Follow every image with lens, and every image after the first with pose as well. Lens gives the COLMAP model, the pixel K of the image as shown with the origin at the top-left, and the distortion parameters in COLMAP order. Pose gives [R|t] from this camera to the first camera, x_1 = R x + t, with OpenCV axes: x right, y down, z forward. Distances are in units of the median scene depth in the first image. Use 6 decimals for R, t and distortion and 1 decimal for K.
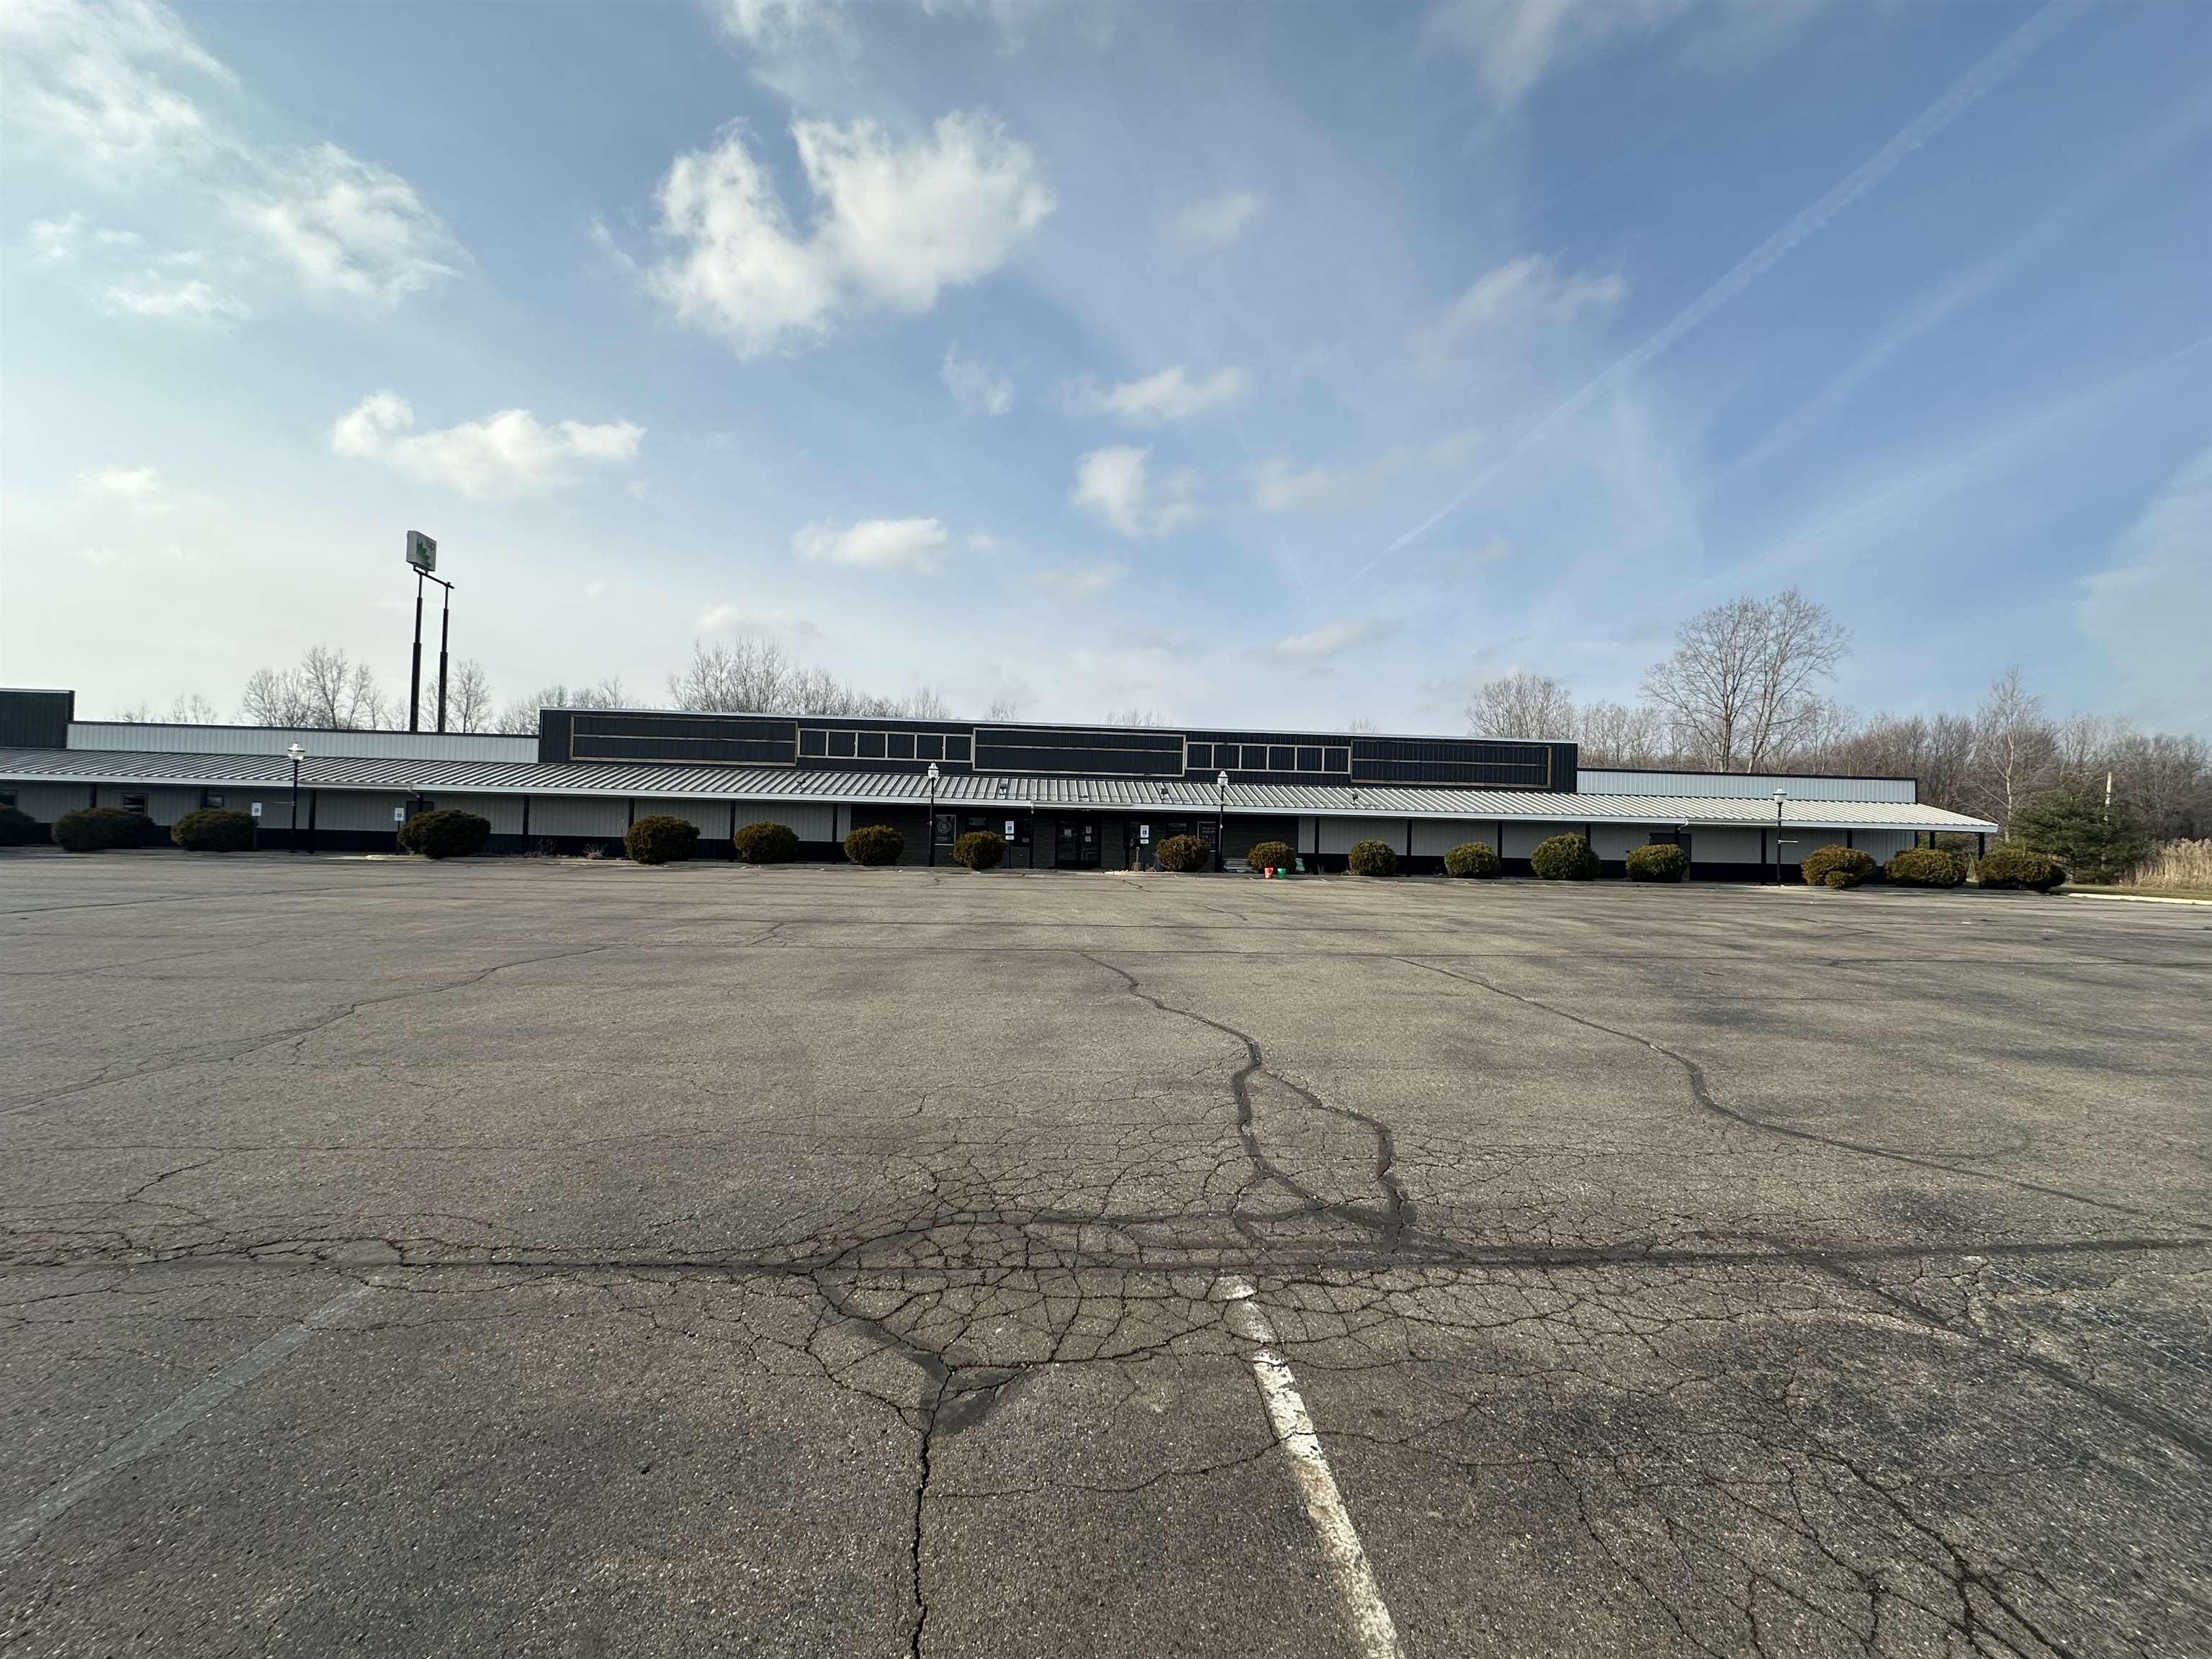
lens RADIAL K [[879.4, 0, 1106.0], [0, 879.4, 829.5], [0, 0, 1]] dist [-0.001843, -0.000248]
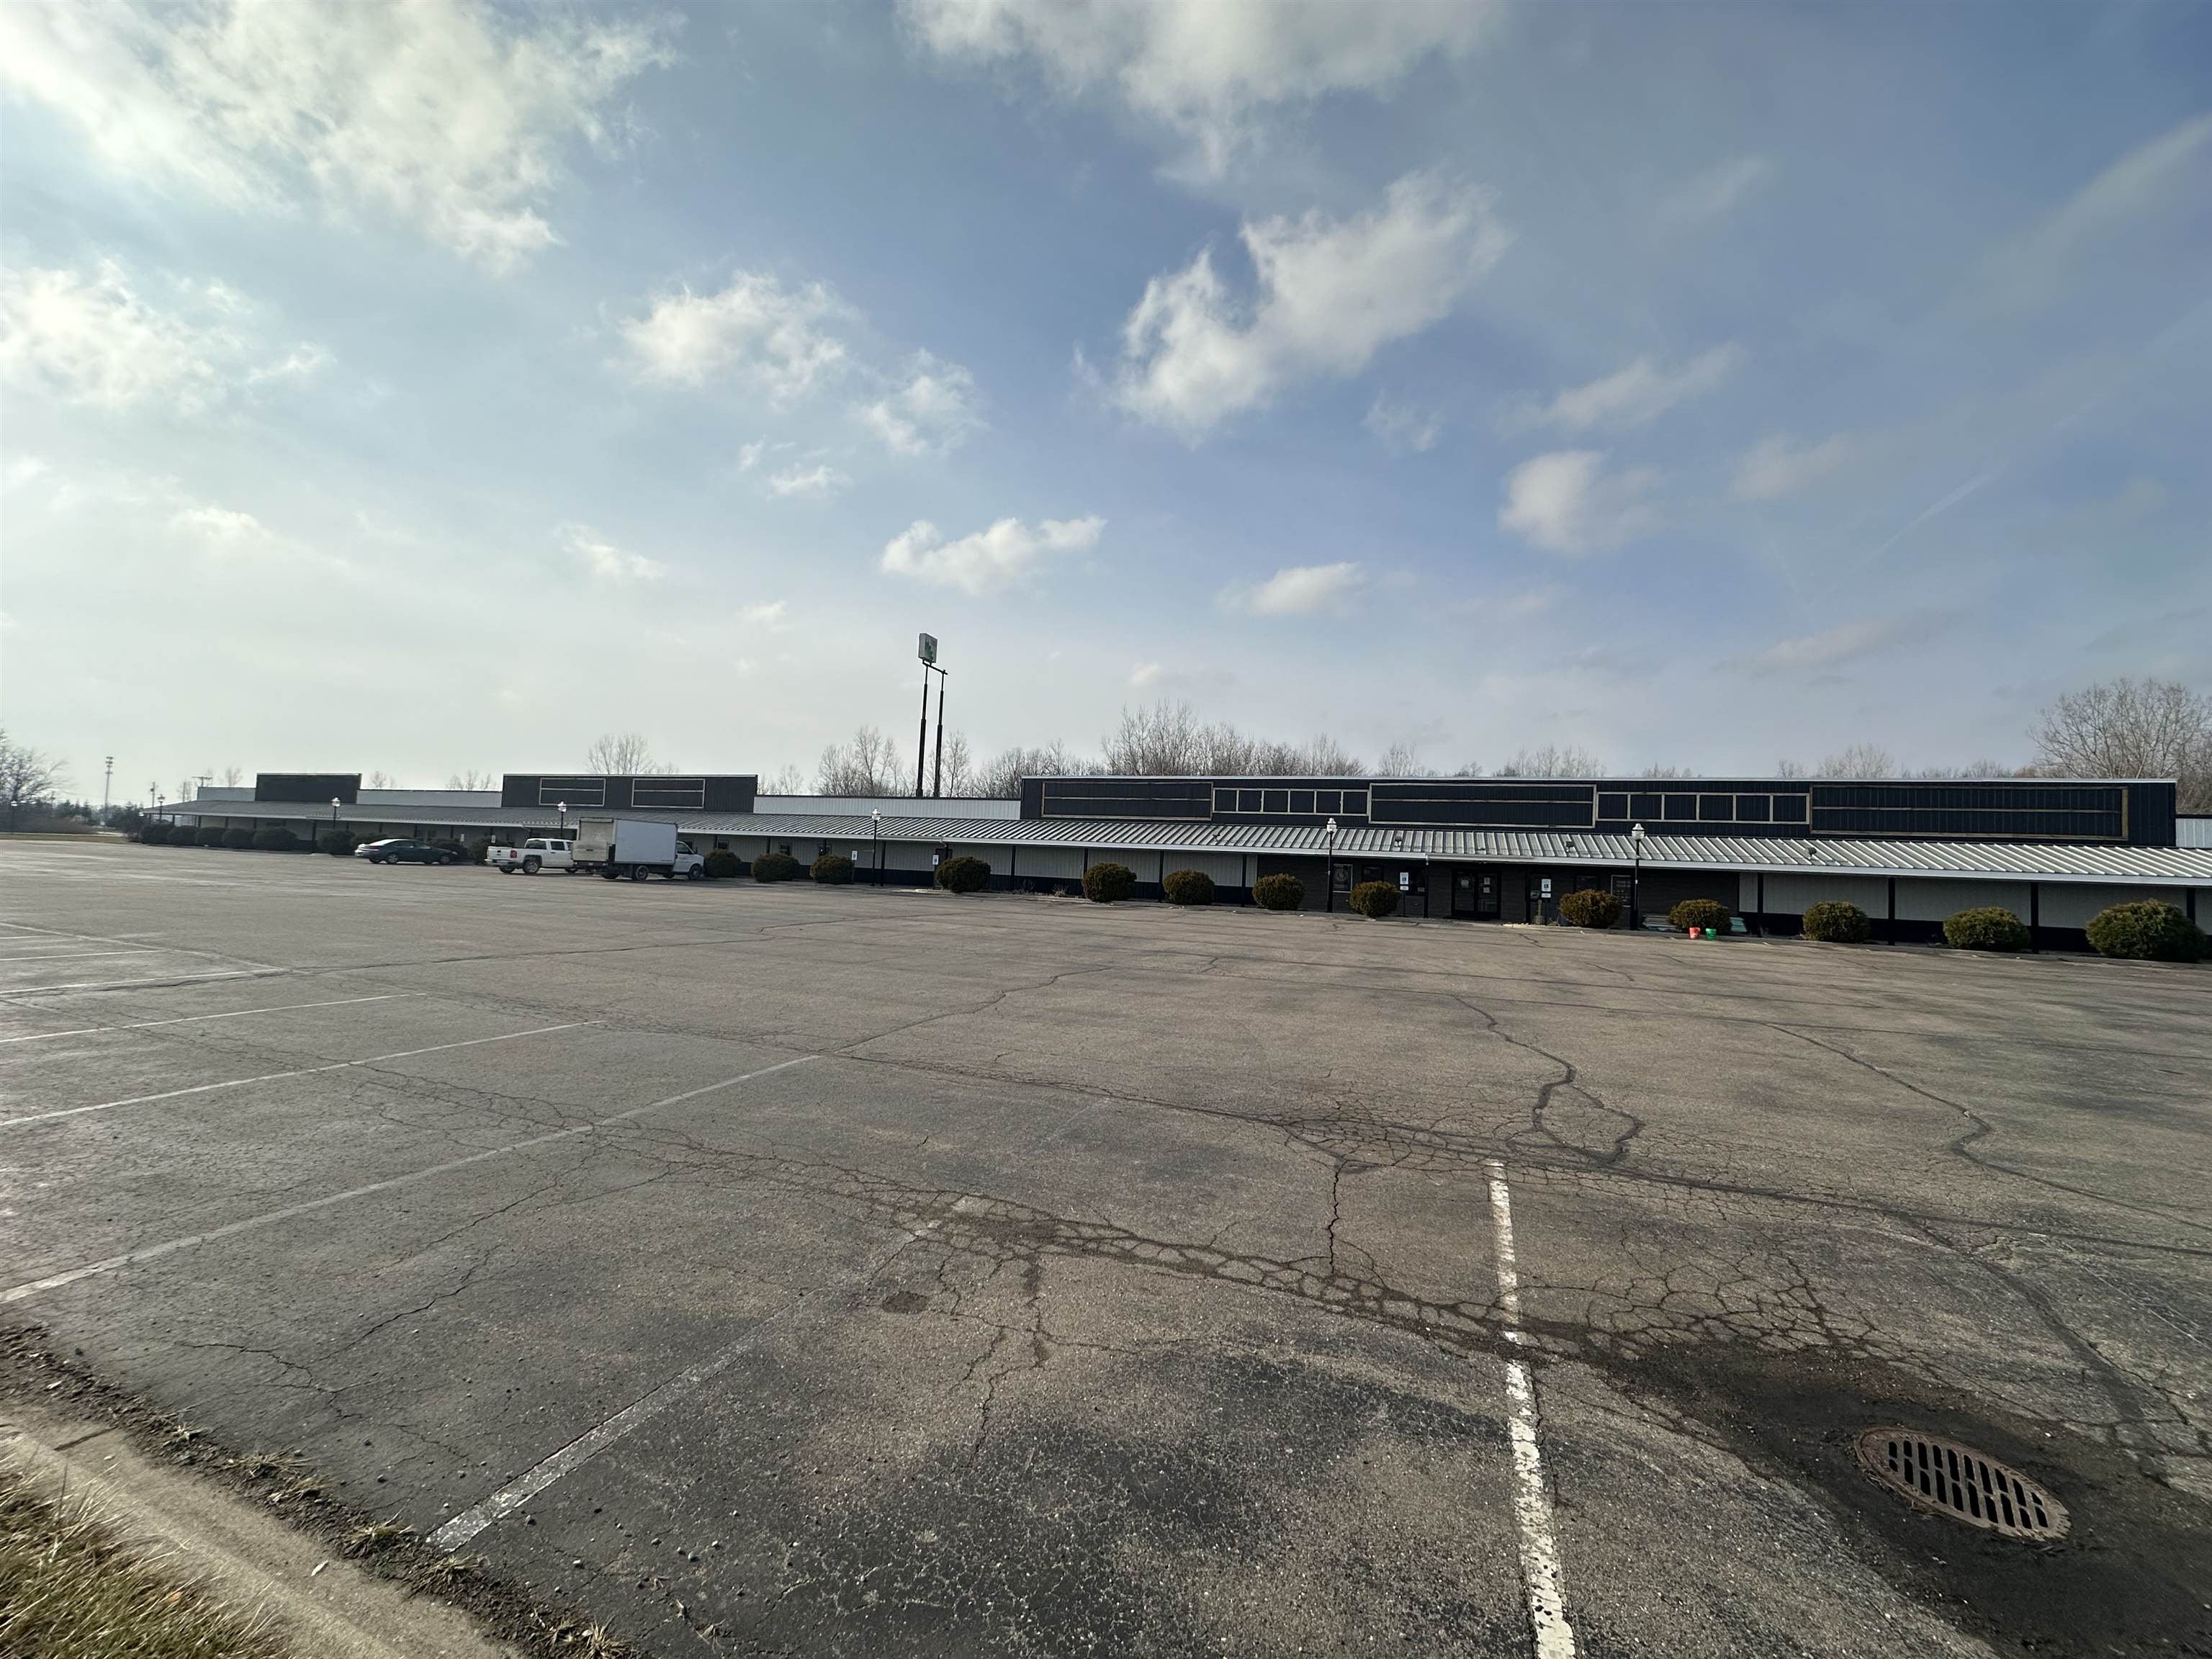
lens RADIAL K [[879.4, 0, 1106.0], [0, 879.4, 829.5], [0, 0, 1]] dist [-0.001843, -0.000248]
pose [[0.903514, -0.002728, -0.428549, 0.019949], [-0.015919, 0.999076, -0.039921, -0.012921], [0.428262, 0.042891, 0.902636, -0.114353]]
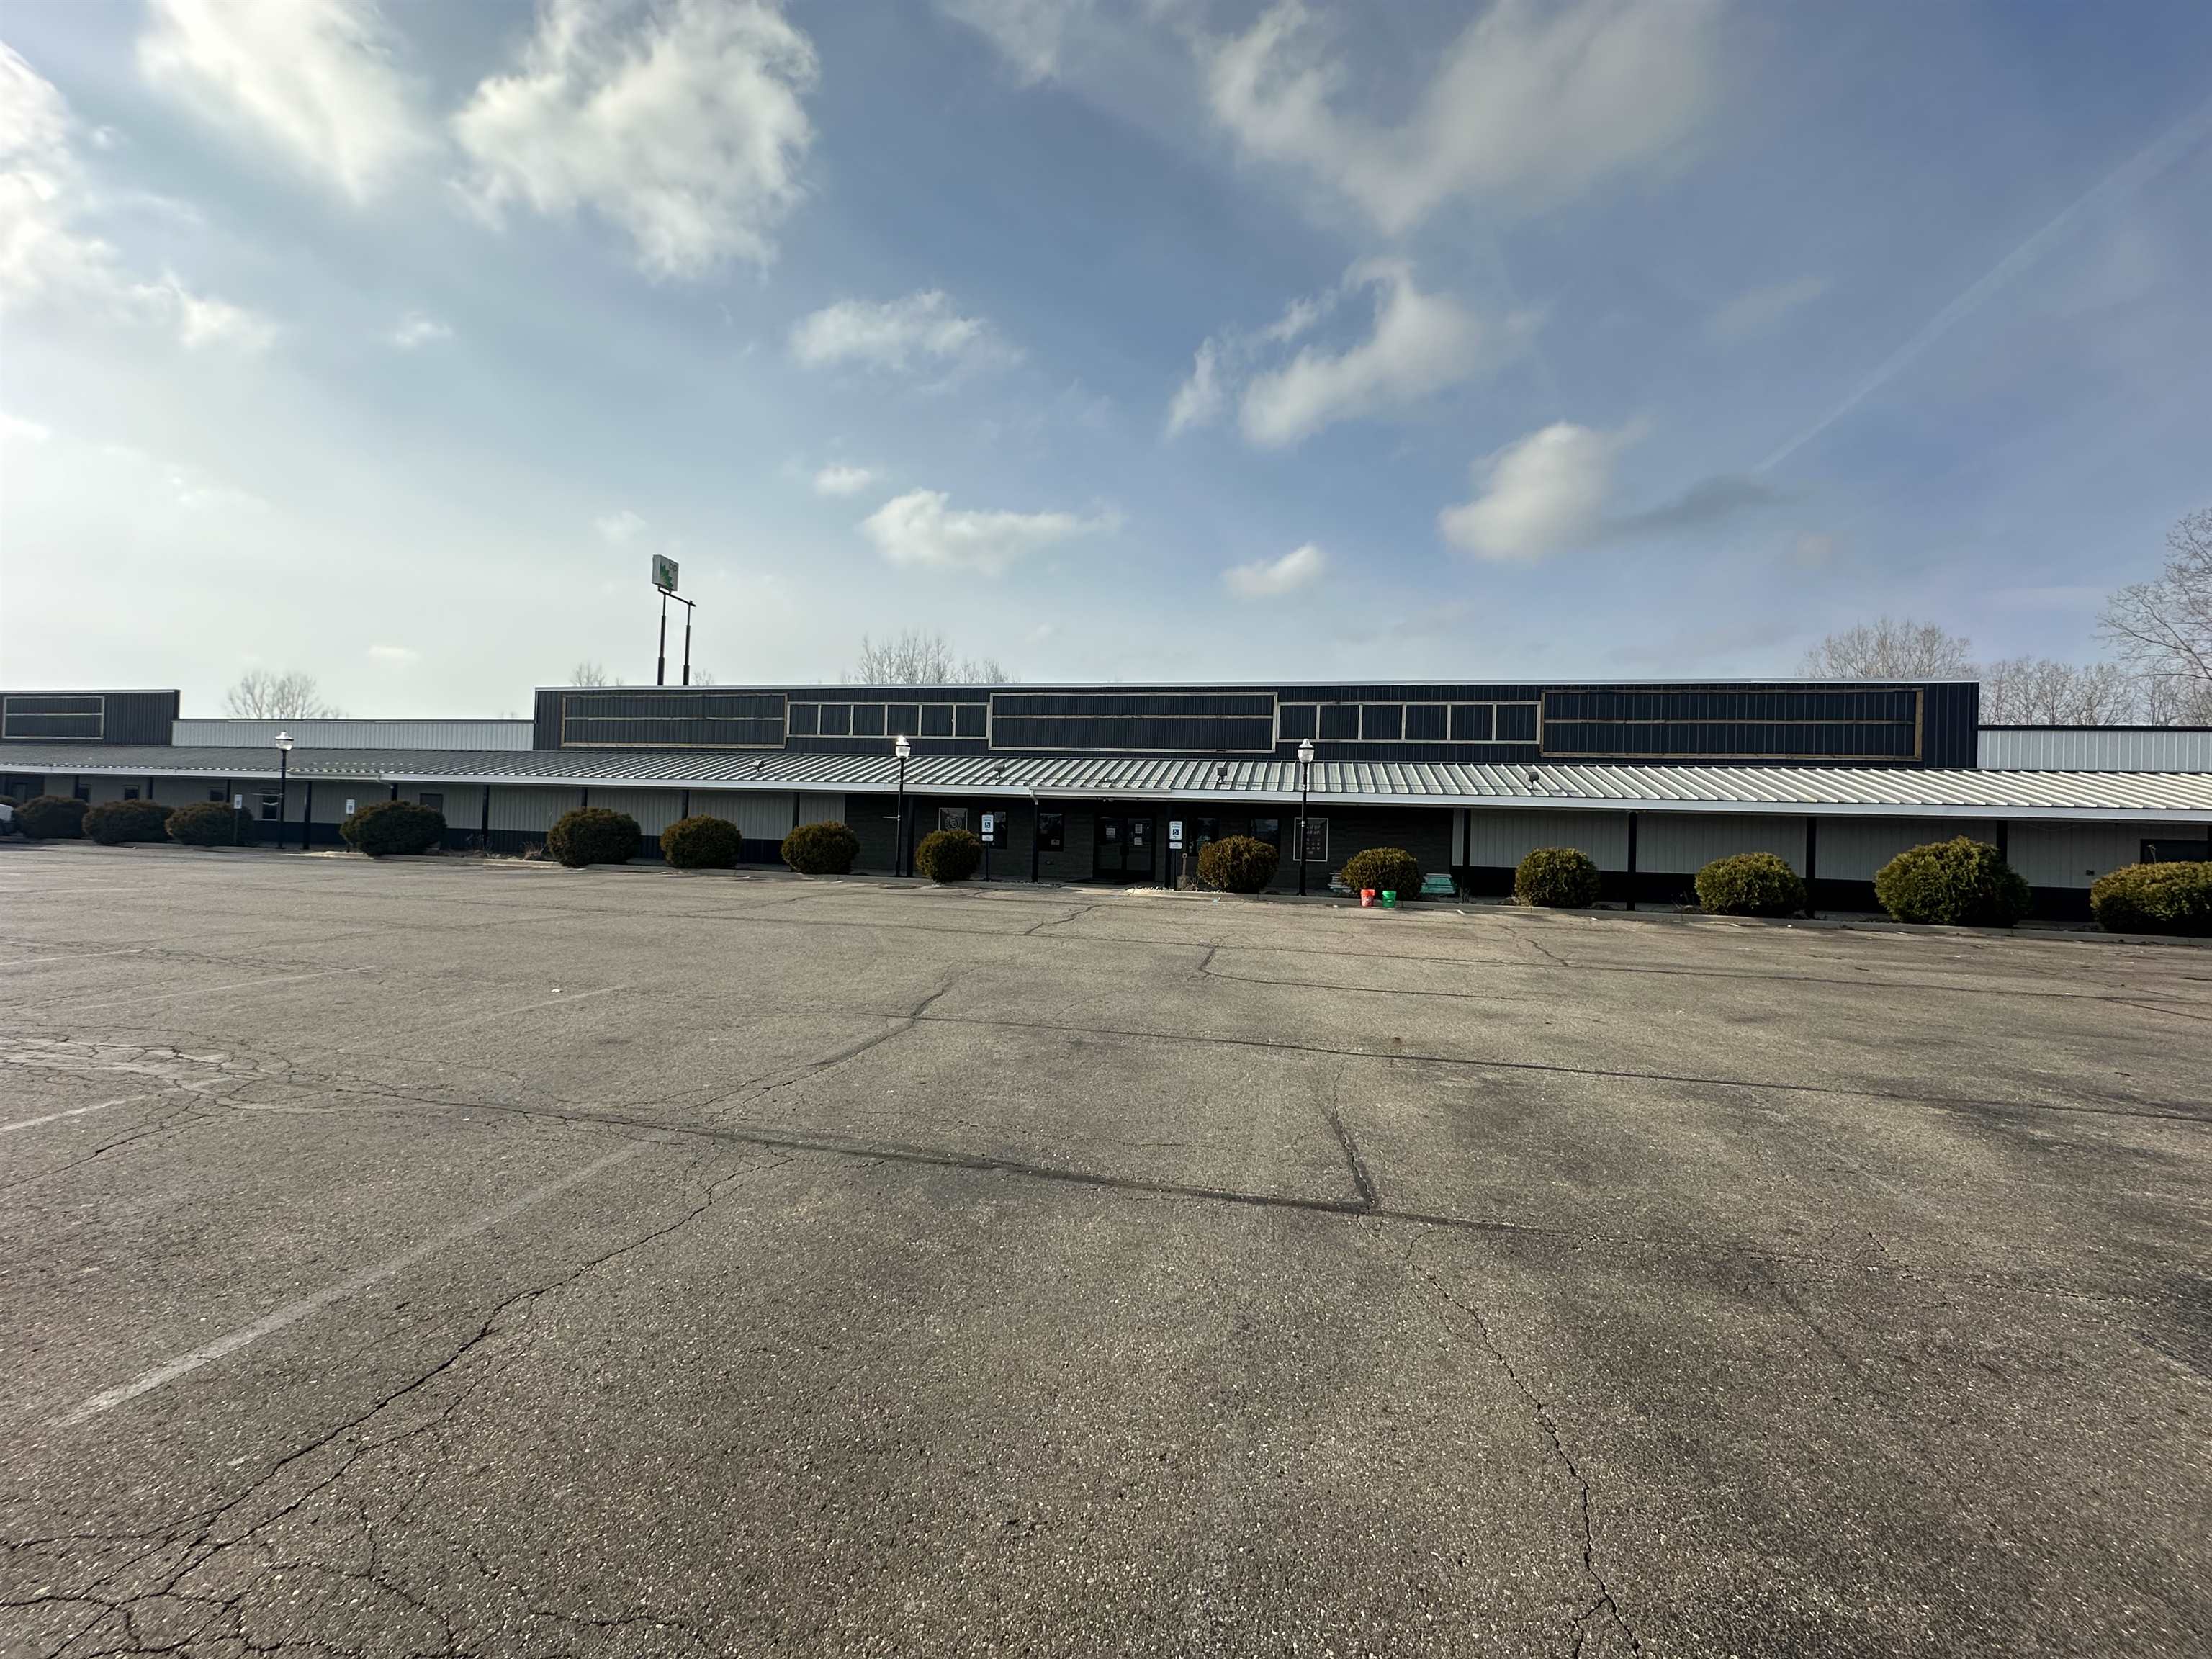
lens RADIAL K [[879.4, 0, 1106.0], [0, 879.4, 829.5], [0, 0, 1]] dist [-0.001843, -0.000248]
pose [[0.957405, 0.005173, -0.288701, 0.183384], [-0.006138, 0.999978, -0.002439, 0.003474], [0.288682, 0.004108, 0.957416, 0.336416]]
